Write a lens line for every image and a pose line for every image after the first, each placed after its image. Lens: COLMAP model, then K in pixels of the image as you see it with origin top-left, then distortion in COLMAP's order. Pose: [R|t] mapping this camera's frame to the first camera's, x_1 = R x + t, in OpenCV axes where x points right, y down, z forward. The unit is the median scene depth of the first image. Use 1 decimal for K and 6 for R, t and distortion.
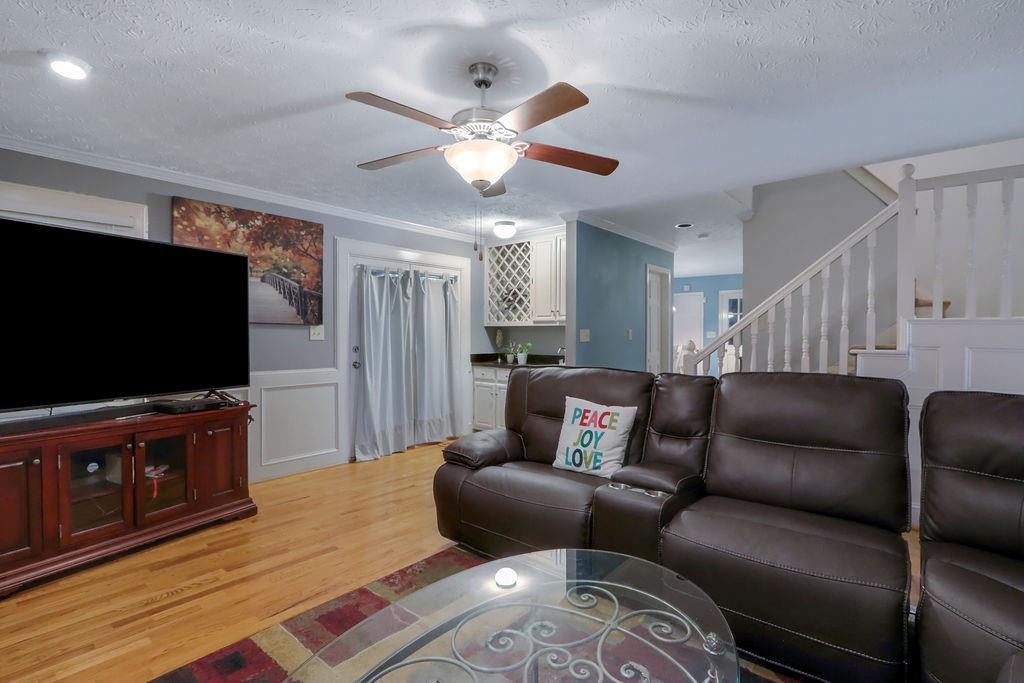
lens RADIAL K [[488.2, 0, 508.9], [0, 488.2, 341.1], [0, 0, 1]] dist [-0.017867, 0.003604]
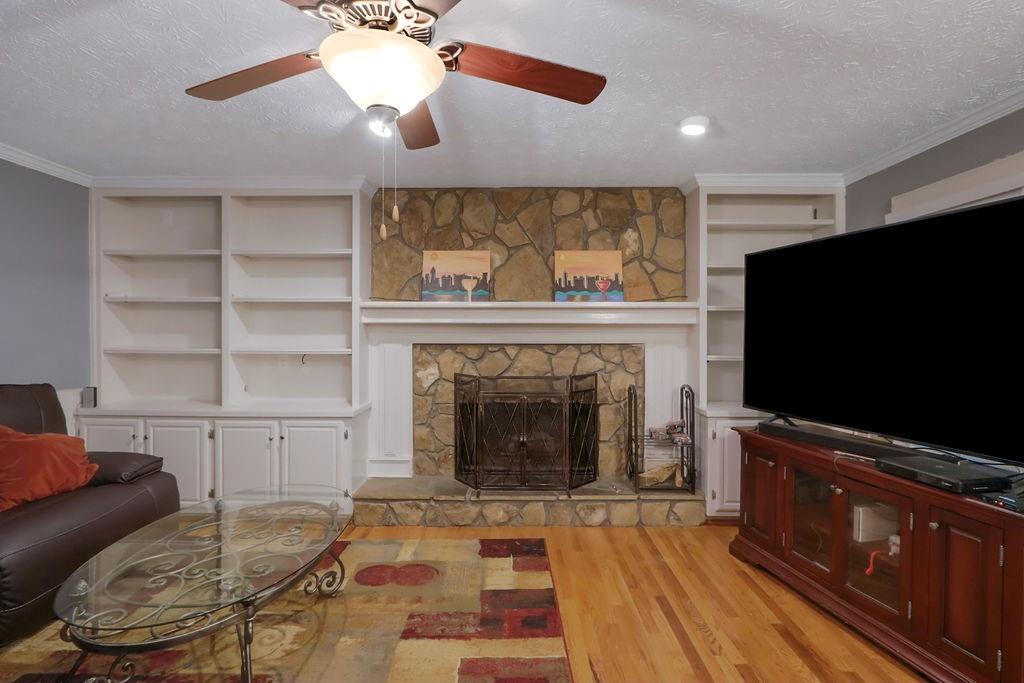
lens RADIAL K [[488.2, 0, 506.6], [0, 488.2, 334.6], [0, 0, 1]] dist [-0.017867, 0.003604]
pose [[-0.762841, 0.001238, -0.646585, 0.168461], [-0.012844, 0.999772, 0.017067, -0.047315], [0.646459, 0.021324, -0.762651, 1.204147]]
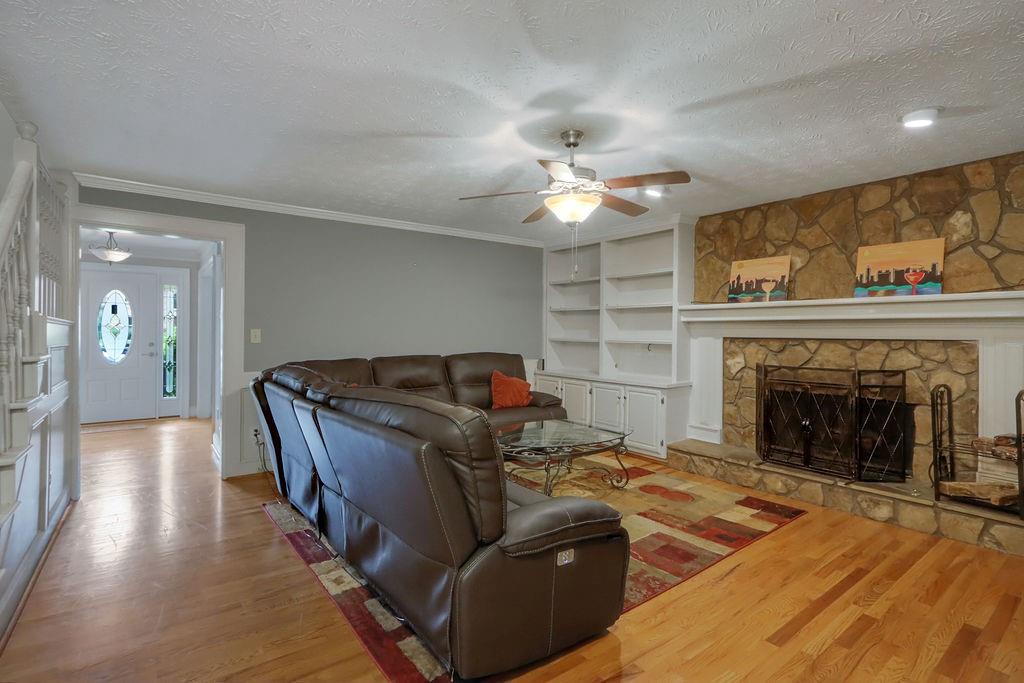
lens RADIAL K [[488.2, 0, 506.5], [0, 488.2, 333.4], [0, 0, 1]] dist [-0.017867, 0.003604]
pose [[-0.977632, -0.007554, 0.210185, -0.117977], [-0.003539, 0.999804, 0.019469, -0.039586], [-0.210291, 0.018289, -0.977468, 1.777461]]
